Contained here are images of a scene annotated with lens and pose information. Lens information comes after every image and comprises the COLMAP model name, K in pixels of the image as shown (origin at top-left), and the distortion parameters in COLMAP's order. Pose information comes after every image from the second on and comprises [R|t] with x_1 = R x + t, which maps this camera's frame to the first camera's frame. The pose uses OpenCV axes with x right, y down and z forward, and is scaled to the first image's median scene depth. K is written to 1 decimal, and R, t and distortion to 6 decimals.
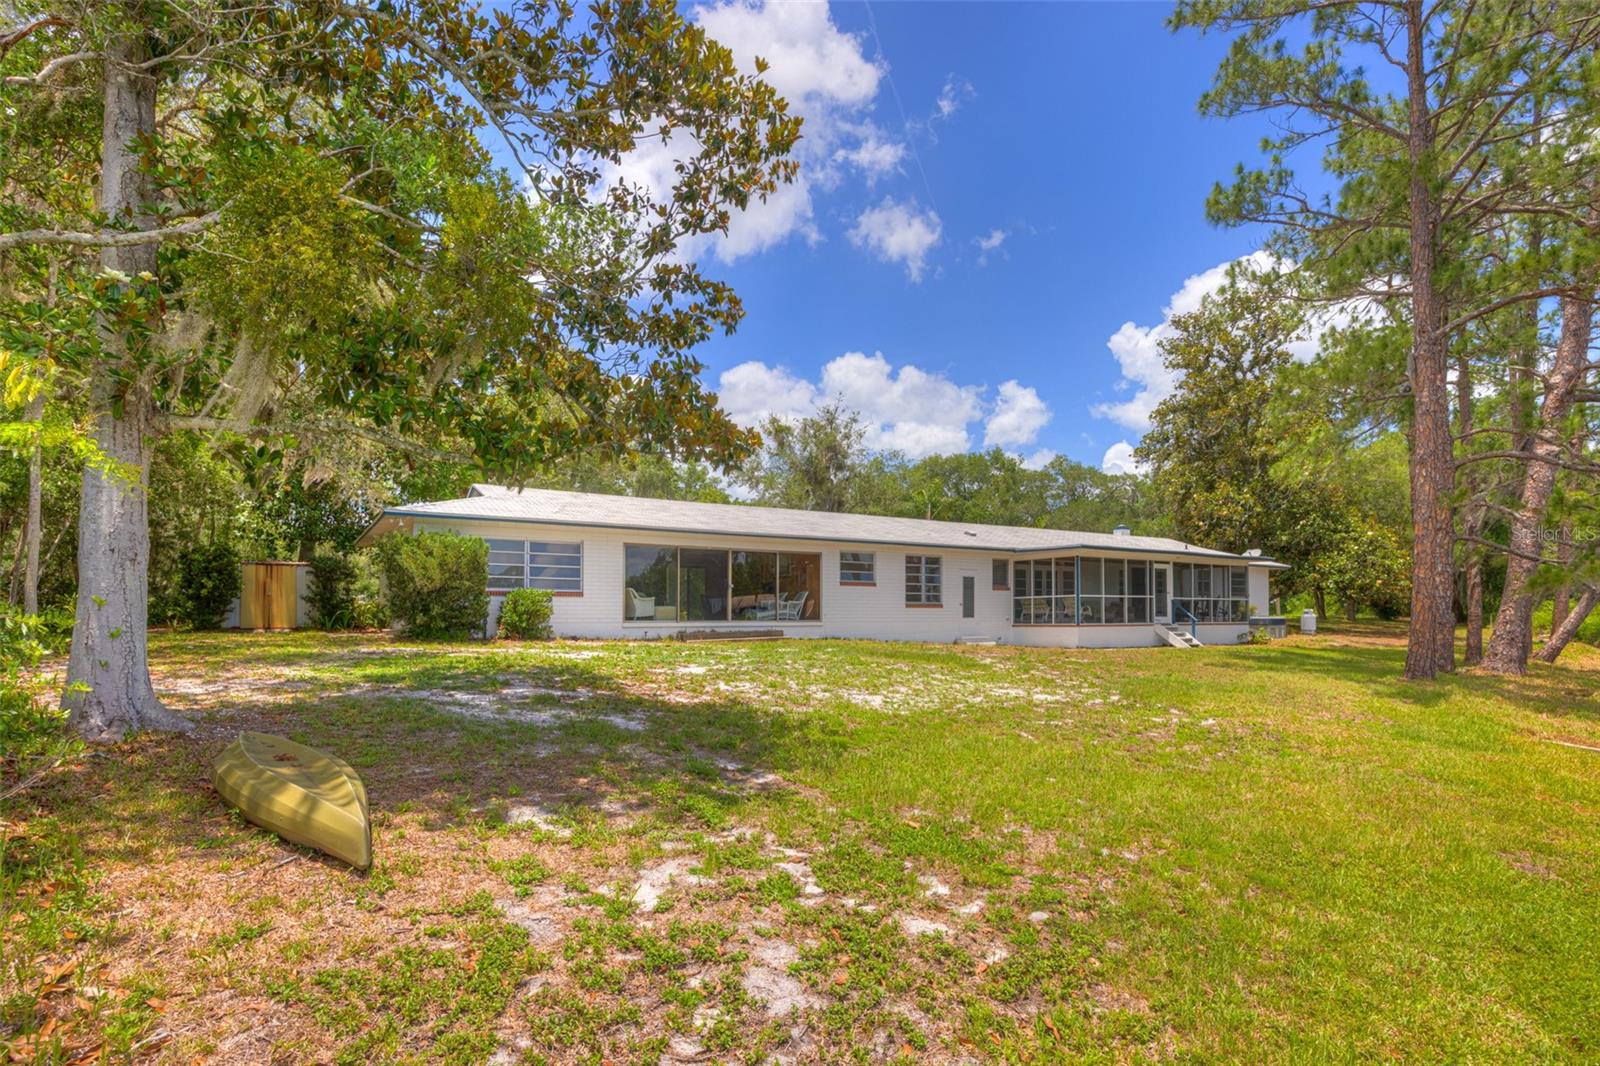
lens RADIAL K [[855.2, 0, 797.3], [0, 855.2, 556.2], [0, 0, 1]] dist [-0.018656, -0.000335]
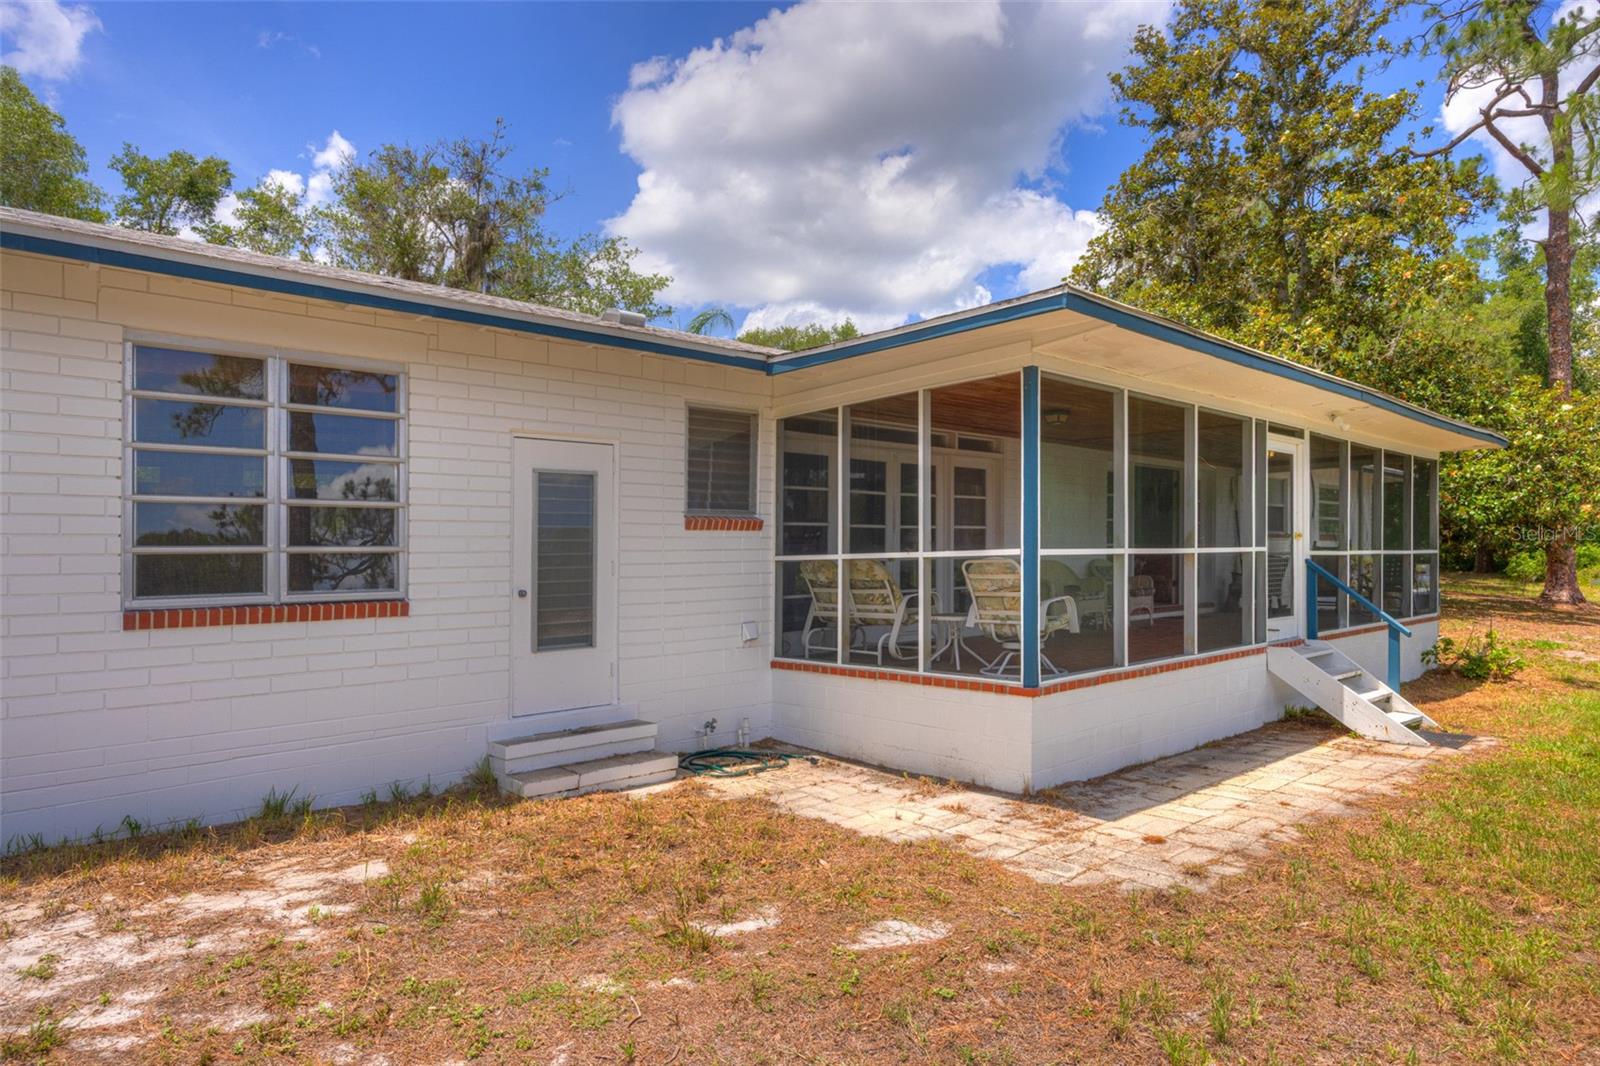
lens RADIAL K [[965.0, 0, 796.8], [0, 965.0, 540.7], [0, 0, 1]] dist [0.000629, 0.000074]
pose [[0.987522, -0.007640, 0.157296, 0.202129], [-0.000405, 0.998696, 0.051053, 0.026570], [-0.157481, -0.050480, 0.986231, 0.669988]]
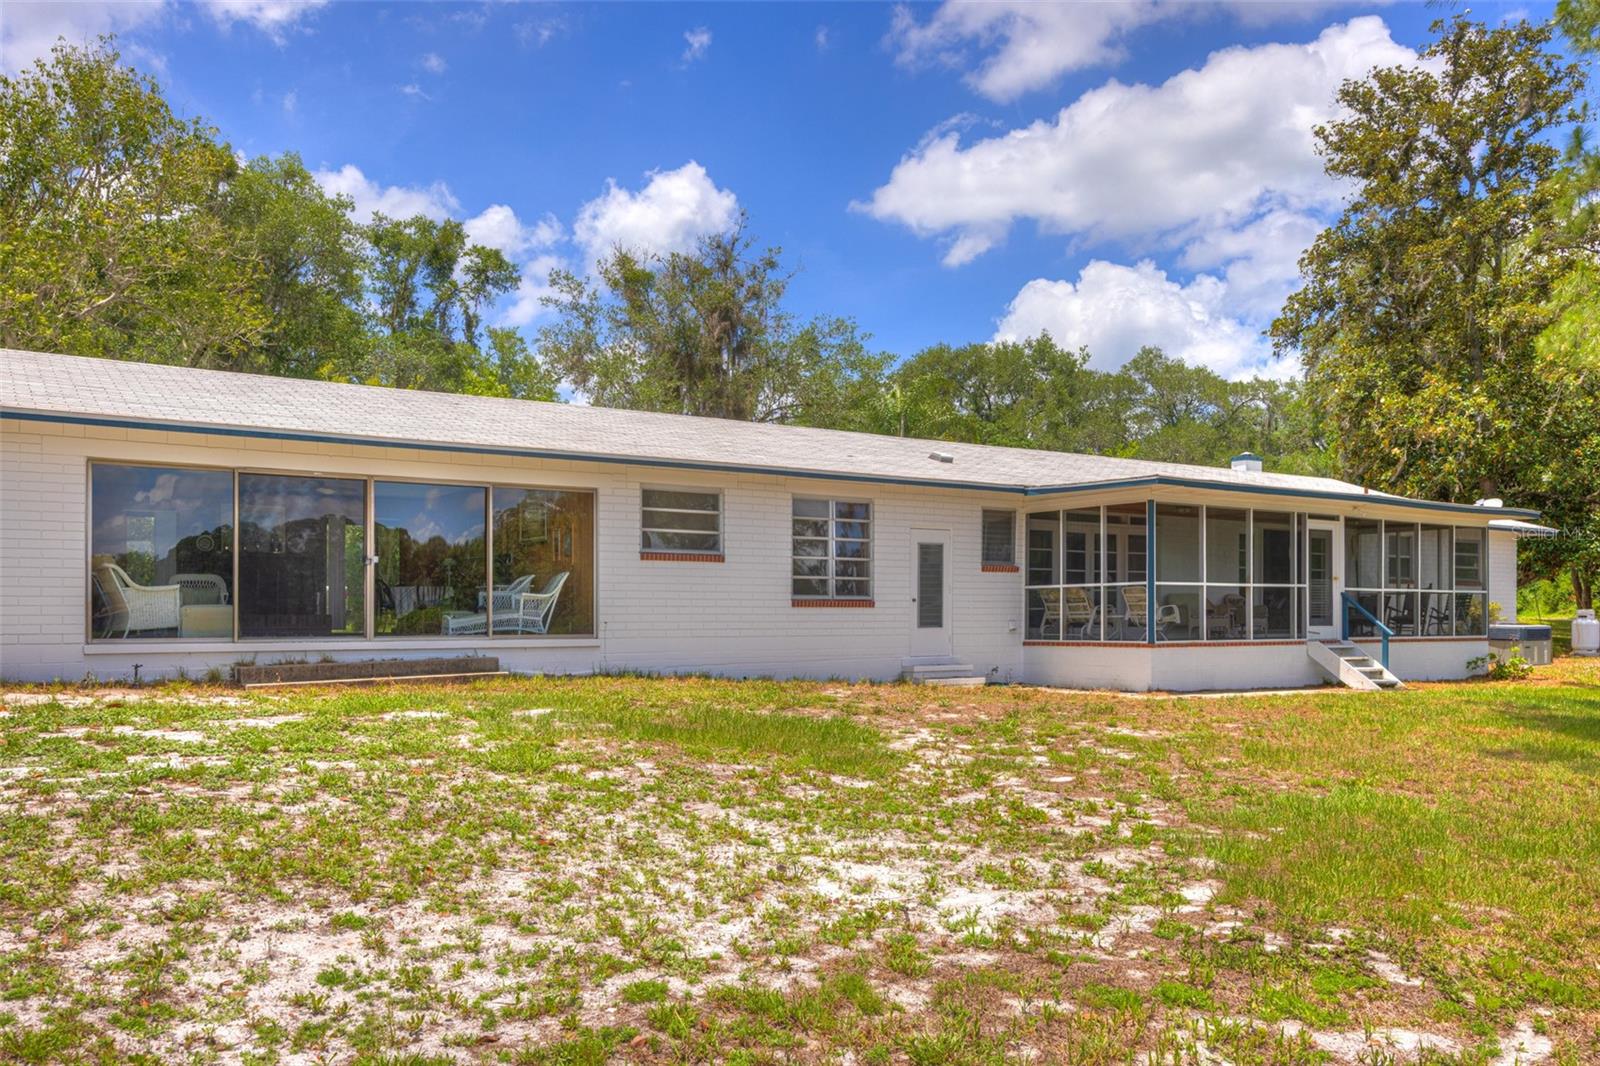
lens RADIAL K [[1330.2, 0, 800.0], [0, 1330.2, 533.0], [0, 0, 1]] dist [0.006528, 0.011376]
pose [[0.999353, 0.004371, 0.035691, 0.090393], [-0.004691, 0.999950, 0.008880, 0.010468], [-0.035651, -0.009042, 0.999323, 0.223412]]
